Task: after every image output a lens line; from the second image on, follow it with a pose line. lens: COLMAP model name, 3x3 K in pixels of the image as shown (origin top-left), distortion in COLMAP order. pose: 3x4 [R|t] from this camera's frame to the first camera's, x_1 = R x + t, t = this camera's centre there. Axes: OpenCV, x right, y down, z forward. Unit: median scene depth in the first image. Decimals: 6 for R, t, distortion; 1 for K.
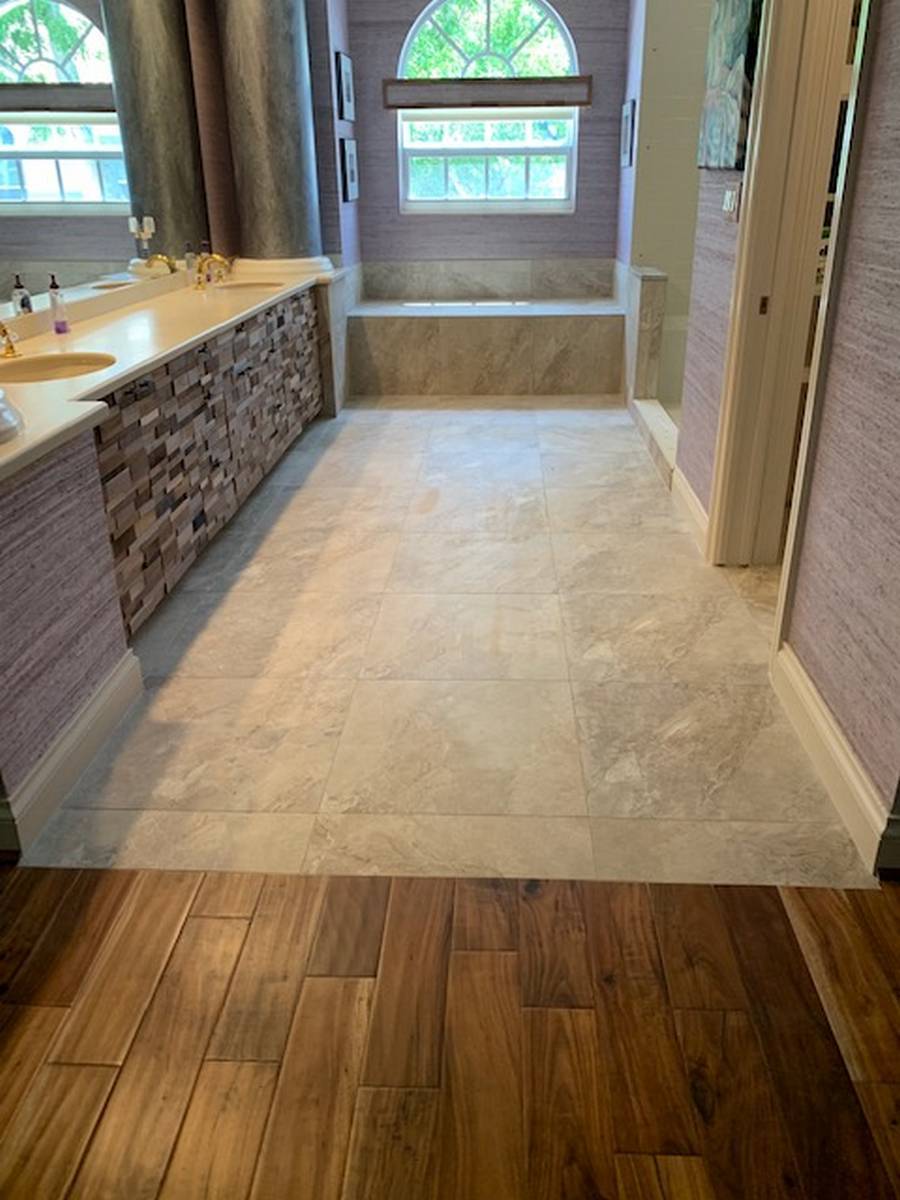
lens RADIAL K [[946.0, 0, 454.8], [0, 946.0, 580.8], [0, 0, 1]] dist [0.093968, -0.133951]
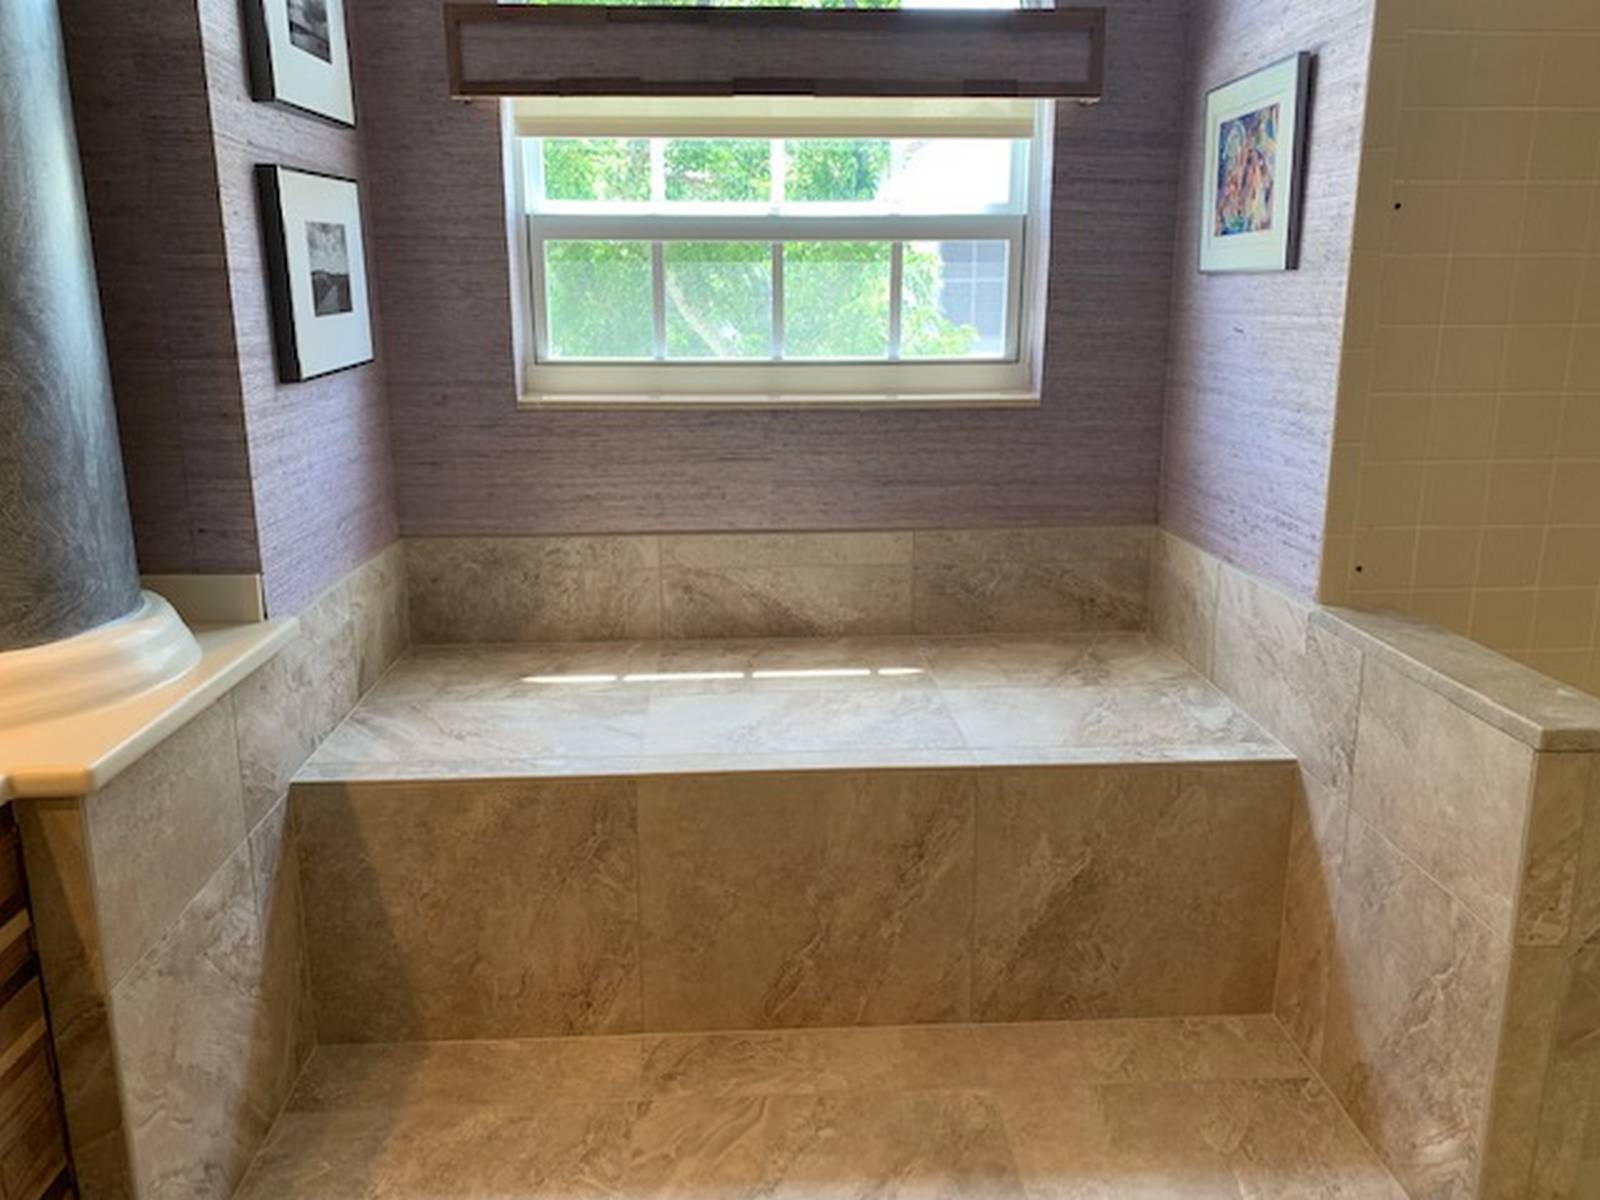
lens RADIAL K [[1261.3, 0, 800.0], [0, 1261.3, 600.0], [0, 0, 1]] dist [0.093968, -0.133951]
pose [[0.995327, -0.018807, 0.094714, -0.002993], [0.033055, 0.987953, -0.151186, -0.258552], [-0.090730, 0.153610, 0.983957, 0.598509]]
